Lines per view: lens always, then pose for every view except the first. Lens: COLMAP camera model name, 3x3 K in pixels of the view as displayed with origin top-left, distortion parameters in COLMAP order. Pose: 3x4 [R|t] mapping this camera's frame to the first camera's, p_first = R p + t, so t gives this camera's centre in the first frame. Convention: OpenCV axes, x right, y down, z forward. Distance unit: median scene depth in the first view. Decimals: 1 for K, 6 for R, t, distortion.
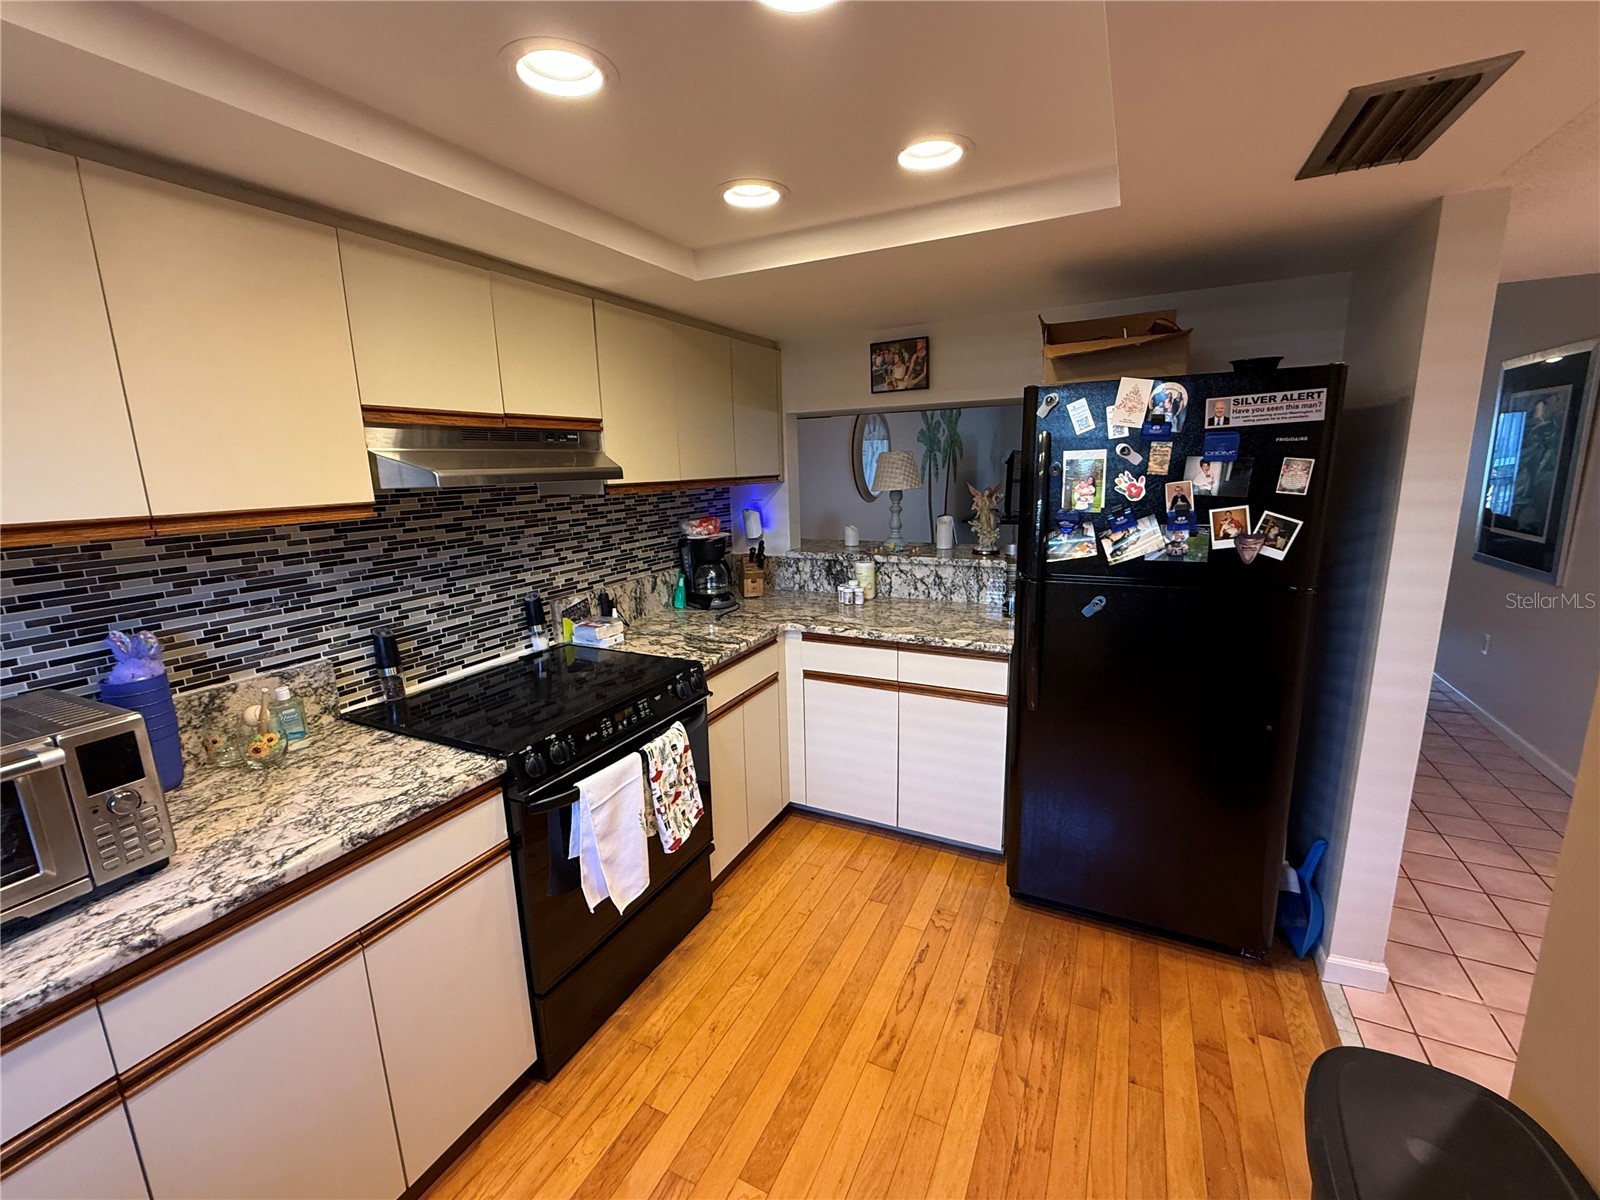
lens RADIAL K [[643.2, 0, 797.9], [0, 643.2, 600.0], [0, 0, 1]] dist [-0.000637, -0.000063]
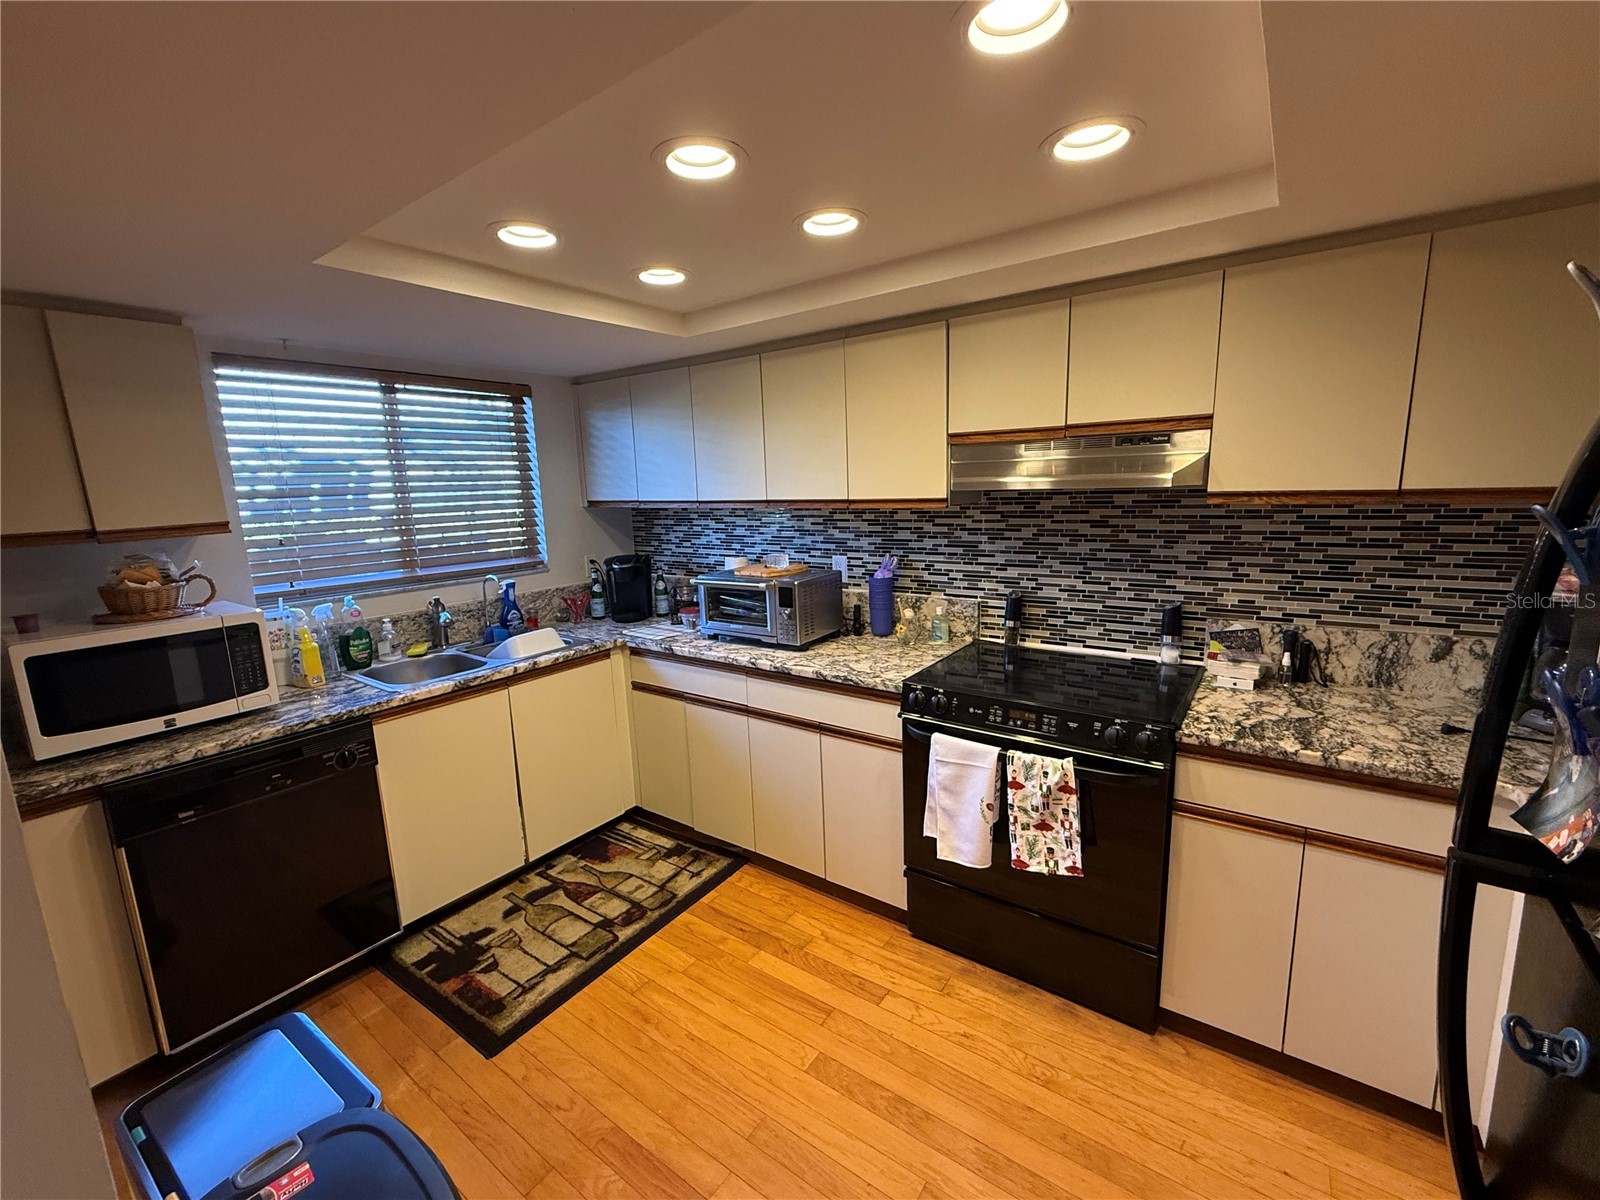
lens RADIAL K [[643.2, 0, 797.9], [0, 643.2, 600.0], [0, 0, 1]] dist [-0.000637, -0.000063]
pose [[-0.128560, 0.215295, -0.968050, 0.678337], [-0.169863, 0.956944, 0.235384, -0.168231], [0.977046, 0.194697, -0.086454, 0.641925]]
